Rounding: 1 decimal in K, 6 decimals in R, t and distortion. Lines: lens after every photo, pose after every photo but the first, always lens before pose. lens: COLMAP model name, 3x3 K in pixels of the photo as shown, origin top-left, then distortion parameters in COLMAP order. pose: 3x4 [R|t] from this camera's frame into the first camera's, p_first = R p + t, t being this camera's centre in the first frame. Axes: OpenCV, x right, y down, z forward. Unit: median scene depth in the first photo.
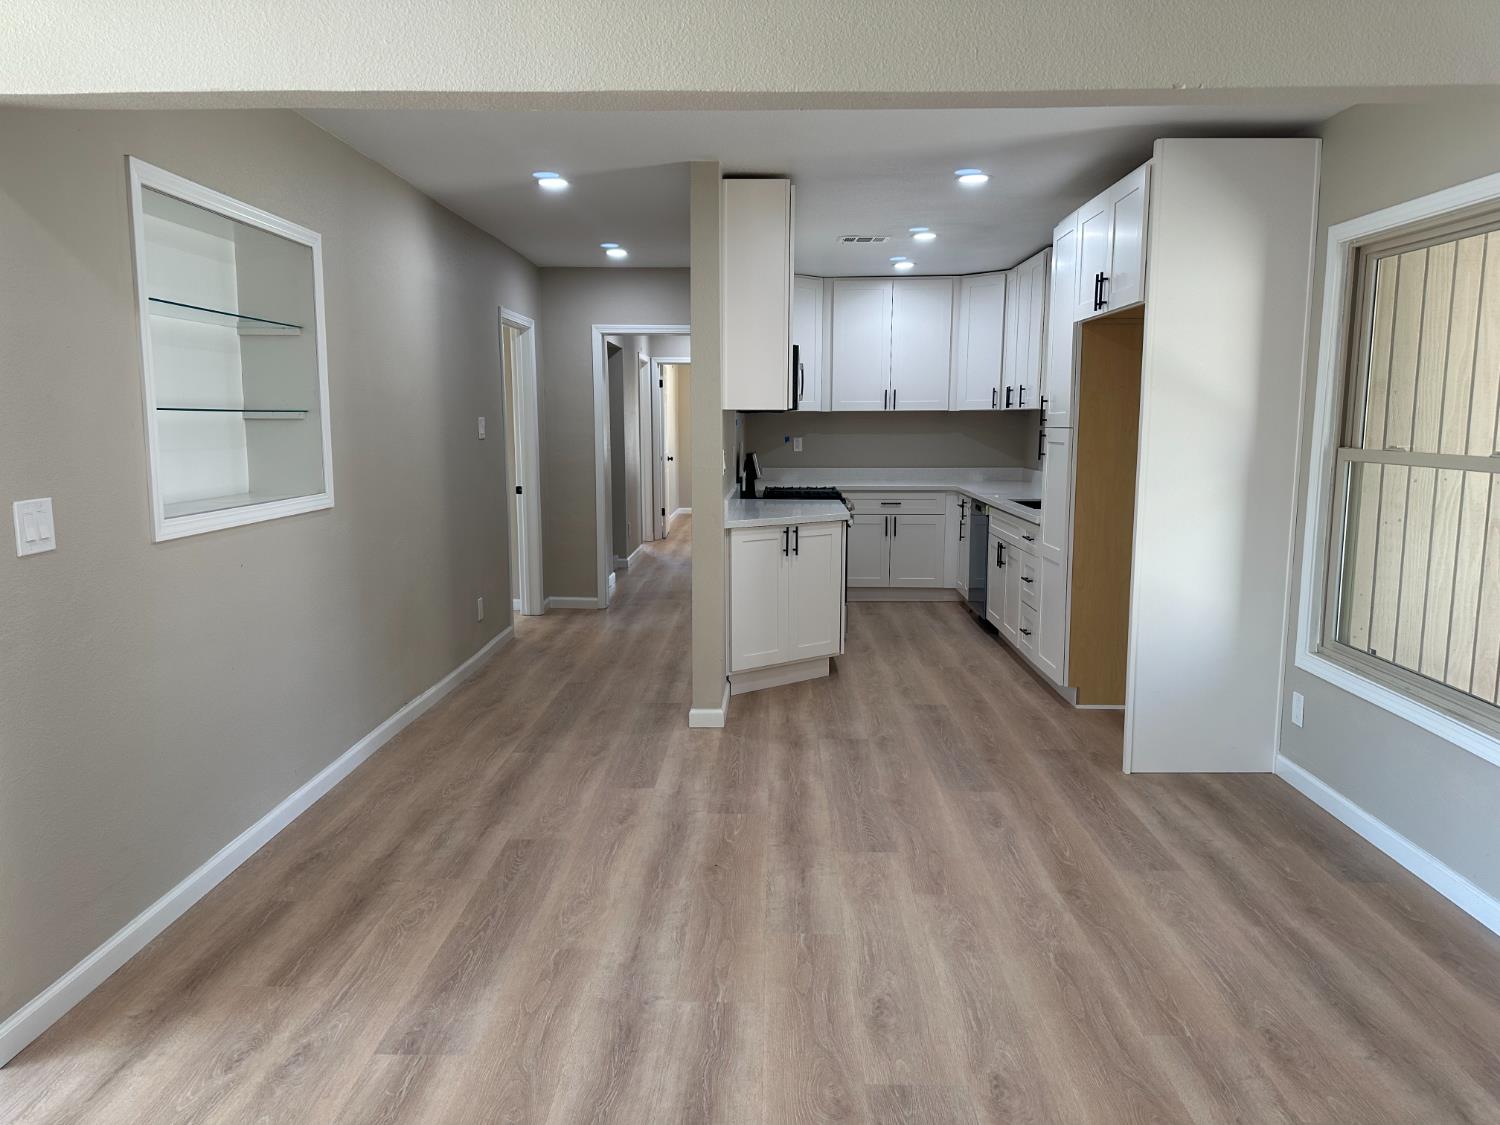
lens RADIAL K [[1057.8, 0, 750.5], [0, 1057.8, 556.7], [0, 0, 1]] dist [0.089390, -0.127547]
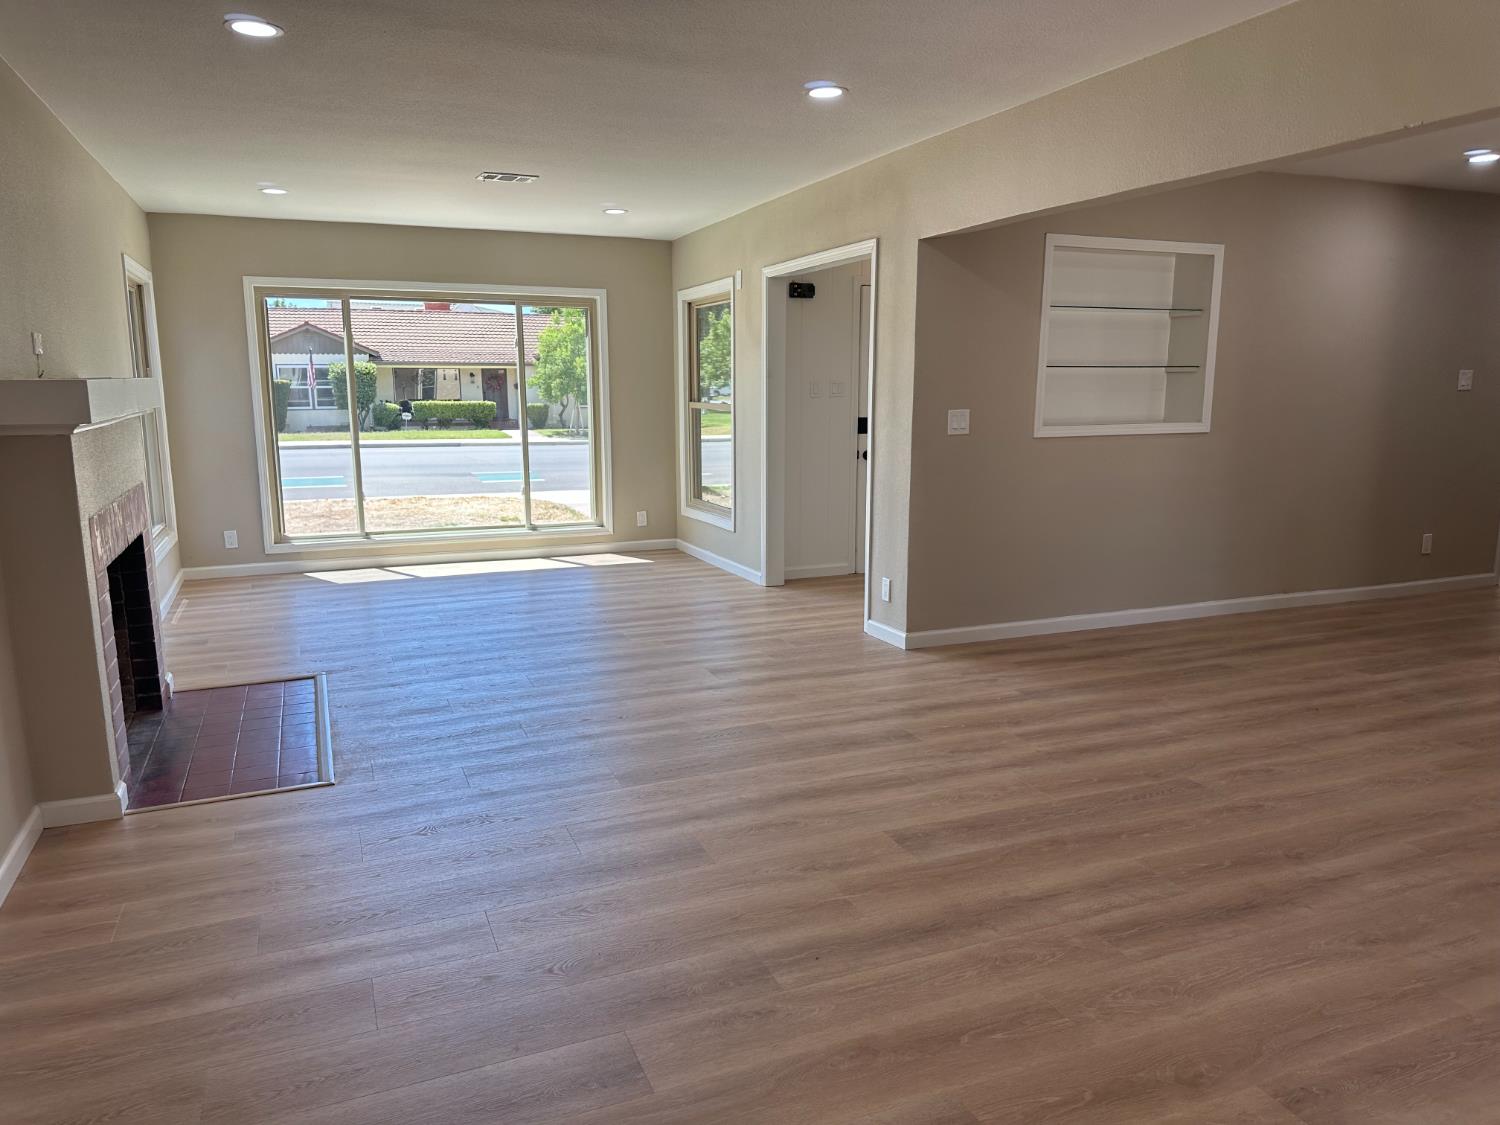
lens RADIAL K [[1057.8, 0, 750.5], [0, 1057.8, 556.7], [0, 0, 1]] dist [0.089390, -0.127547]
pose [[0.423085, 0.157798, -0.892244, 0.902618], [-0.118998, 0.985866, 0.117929, 0.030003], [0.898242, 0.056281, 0.435883, -0.251308]]
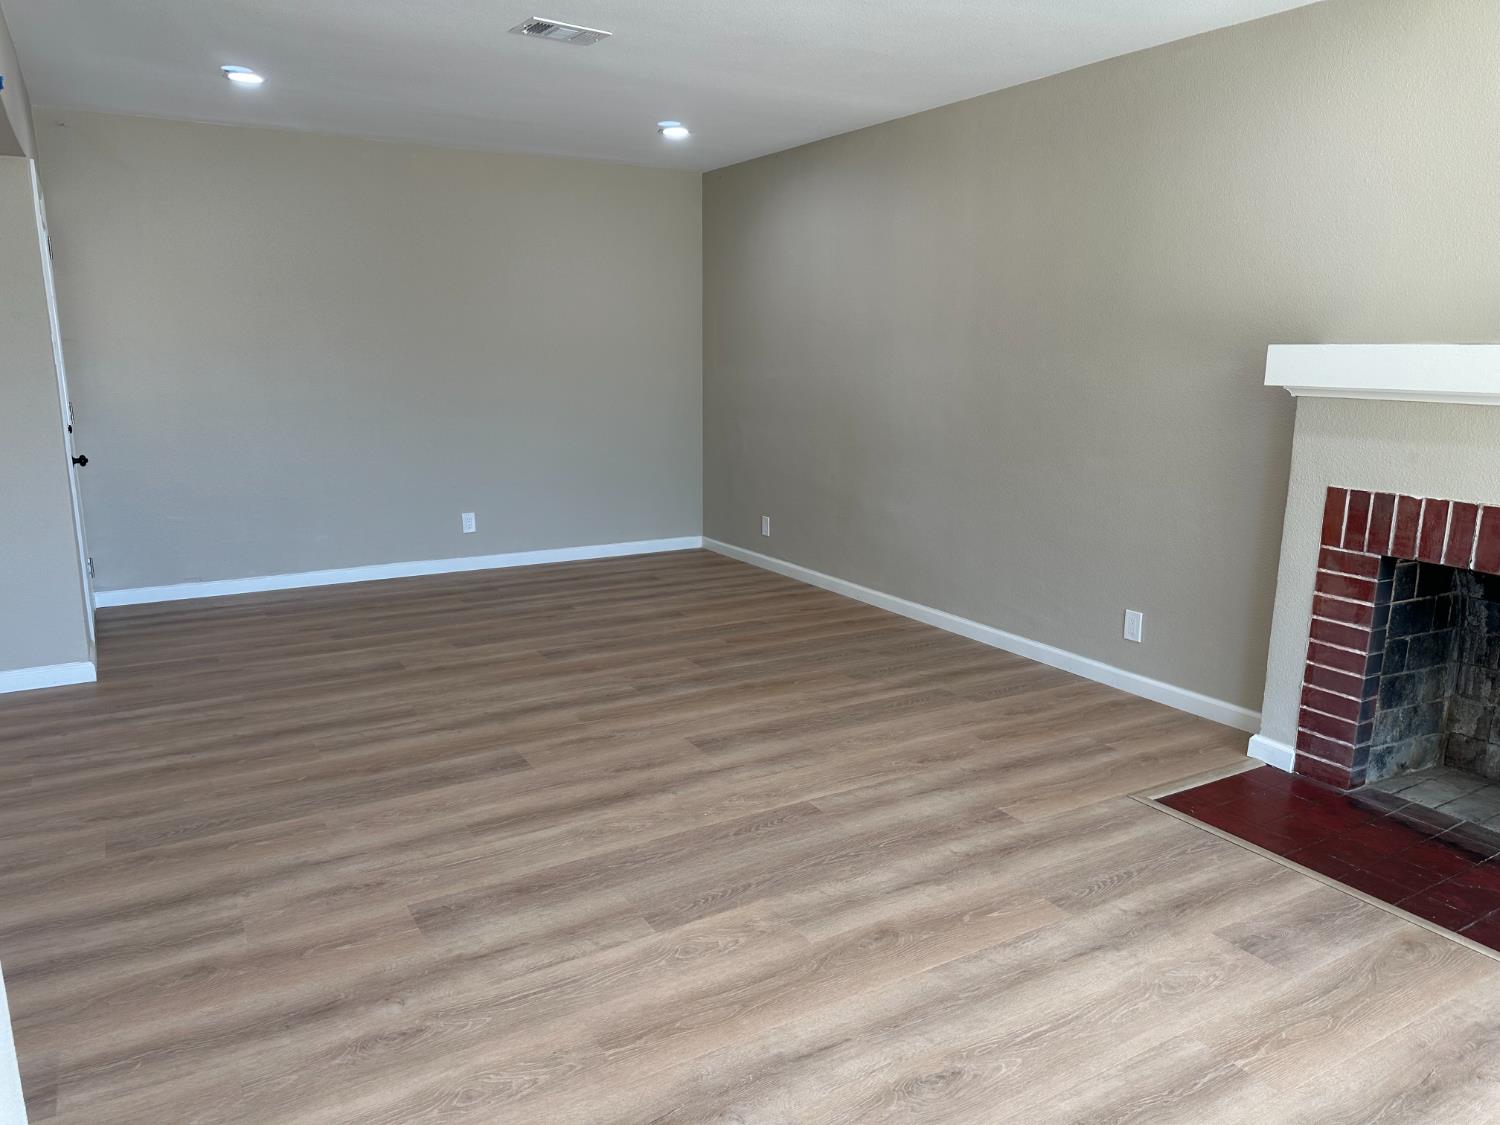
lens RADIAL K [[1057.8, 0, 750.5], [0, 1057.8, 556.7], [0, 0, 1]] dist [0.089390, -0.127547]
pose [[-0.548194, -0.158584, 0.821179, -0.957173], [0.110546, 0.959505, 0.259095, -0.074229], [-0.829013, 0.232812, -0.508464, 0.673294]]
